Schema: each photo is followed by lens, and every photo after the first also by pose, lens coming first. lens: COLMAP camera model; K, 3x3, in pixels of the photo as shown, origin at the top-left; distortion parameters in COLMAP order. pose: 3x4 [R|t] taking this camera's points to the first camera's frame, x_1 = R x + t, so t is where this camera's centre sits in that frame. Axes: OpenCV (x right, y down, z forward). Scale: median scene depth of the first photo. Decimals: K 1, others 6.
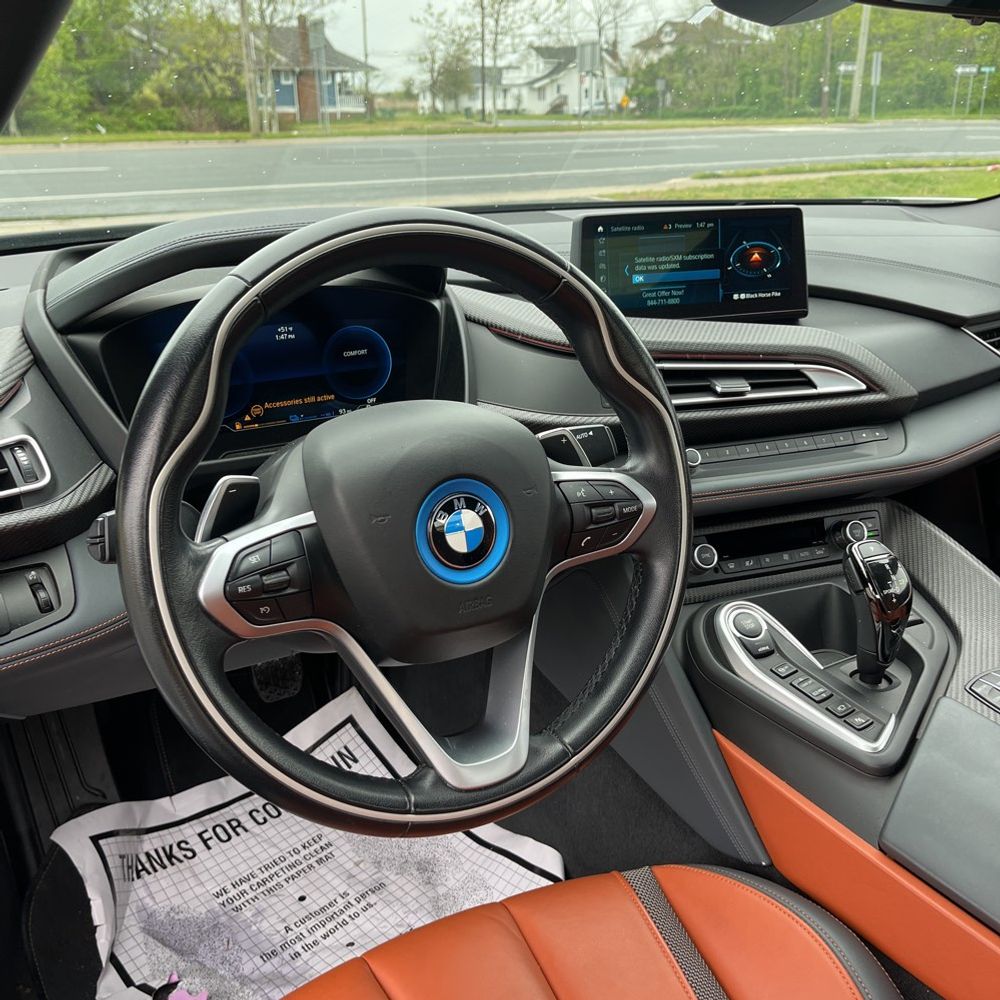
lens RADIAL K [[1011.9, 0, 507.1], [0, 1011.9, 498.0], [0, 0, 1]] dist [0.015402, 0.000000]
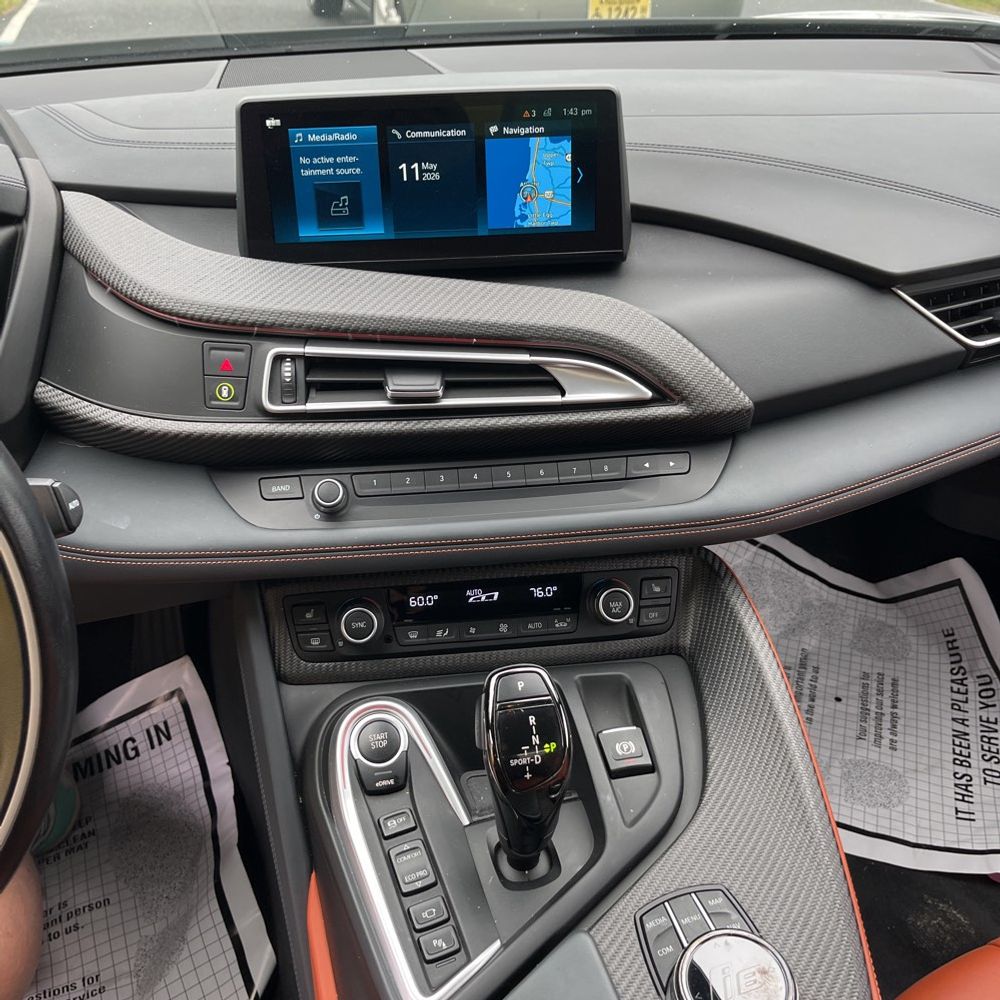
lens RADIAL K [[1011.9, 0, 500.9], [0, 1011.9, 500.5], [0, 0, 1]] dist [0.015402, 0.000000]
pose [[0.973185, 0.121537, -0.195296, 0.402146], [-0.079034, 0.974002, 0.212306, -0.176969], [0.216022, -0.191178, 0.957489, 0.350392]]
